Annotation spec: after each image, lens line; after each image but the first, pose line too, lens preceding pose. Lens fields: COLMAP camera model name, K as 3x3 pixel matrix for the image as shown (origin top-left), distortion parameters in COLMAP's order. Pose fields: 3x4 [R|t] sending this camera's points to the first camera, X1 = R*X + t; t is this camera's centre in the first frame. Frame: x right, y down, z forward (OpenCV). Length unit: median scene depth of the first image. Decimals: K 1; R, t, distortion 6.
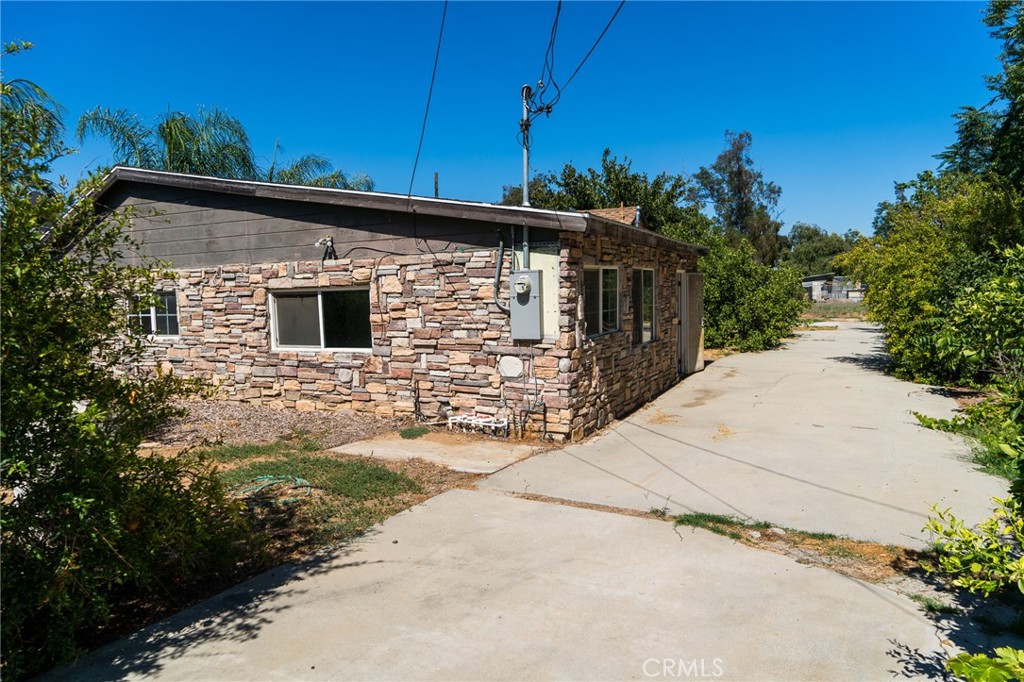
lens RADIAL K [[721.2, 0, 512.0], [0, 721.2, 341.0], [0, 0, 1]] dist [-0.002220, -0.000011]
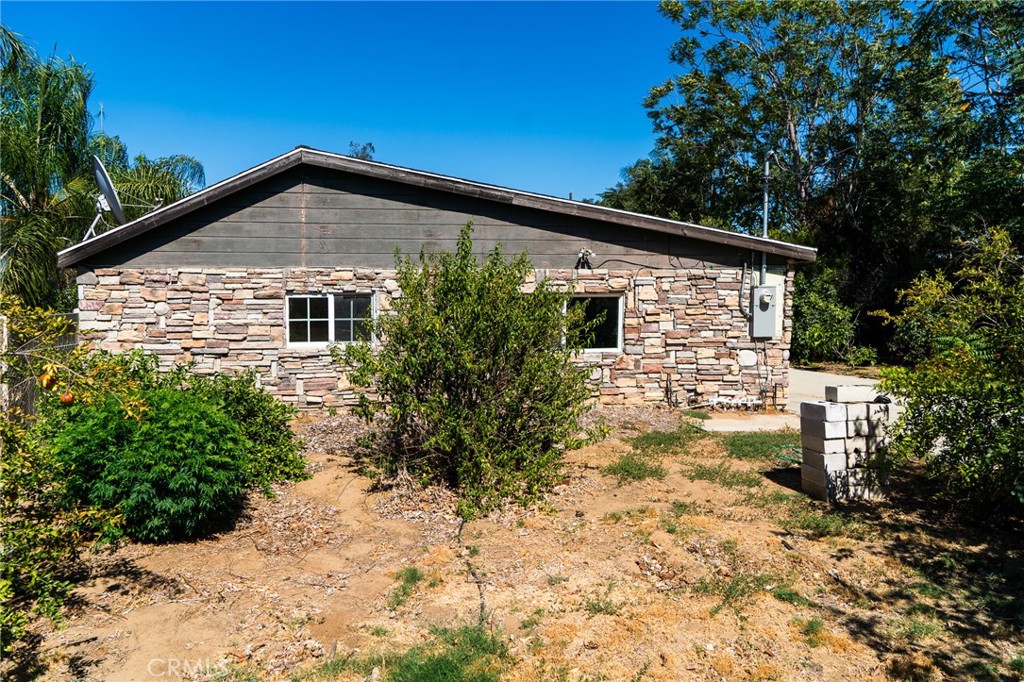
lens RADIAL K [[717.0, 0, 505.9], [0, 717.0, 335.7], [0, 0, 1]] dist [-0.008911, 0.008308]
pose [[0.797012, -0.016867, 0.603728, -1.074327], [0.022248, 0.999751, -0.001441, -0.012437], [-0.603554, 0.014580, 0.797189, 0.210271]]
